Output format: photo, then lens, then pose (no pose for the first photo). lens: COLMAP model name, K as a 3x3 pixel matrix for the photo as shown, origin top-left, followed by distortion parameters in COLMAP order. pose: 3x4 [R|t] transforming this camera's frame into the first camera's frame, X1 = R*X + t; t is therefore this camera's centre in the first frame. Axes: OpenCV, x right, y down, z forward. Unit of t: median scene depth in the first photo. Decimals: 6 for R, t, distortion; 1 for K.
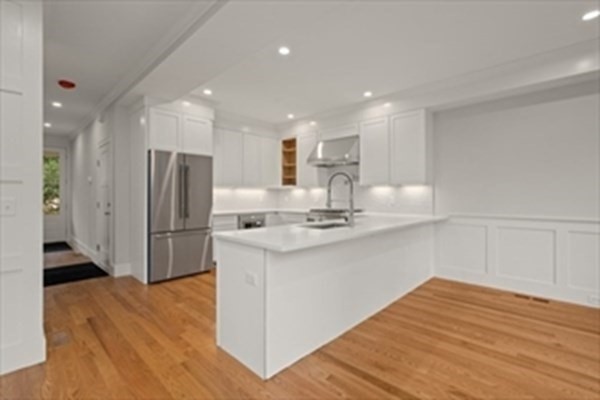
lens RADIAL K [[275.0, 0, 300.0], [0, 275.0, 200.0], [0, 0, 1]] dist [0.000022, -0.000011]
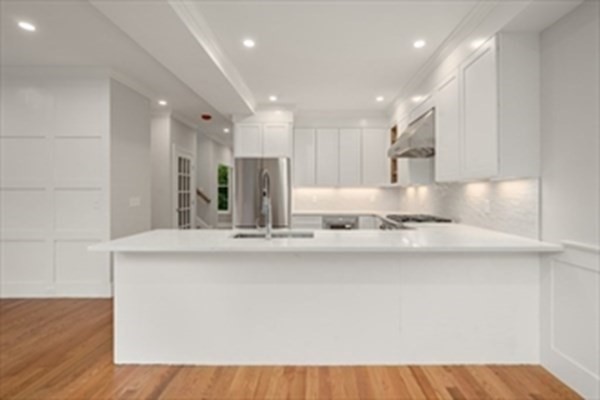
lens RADIAL K [[280.0, 0, 314.4], [0, 280.0, 197.0], [0, 0, 1]] dist [-0.003937, -0.000656]
pose [[0.693603, 0.015474, -0.720191, 0.539023], [-0.018289, 0.999825, 0.003868, -0.016018], [0.720125, 0.010488, 0.693765, 0.347398]]
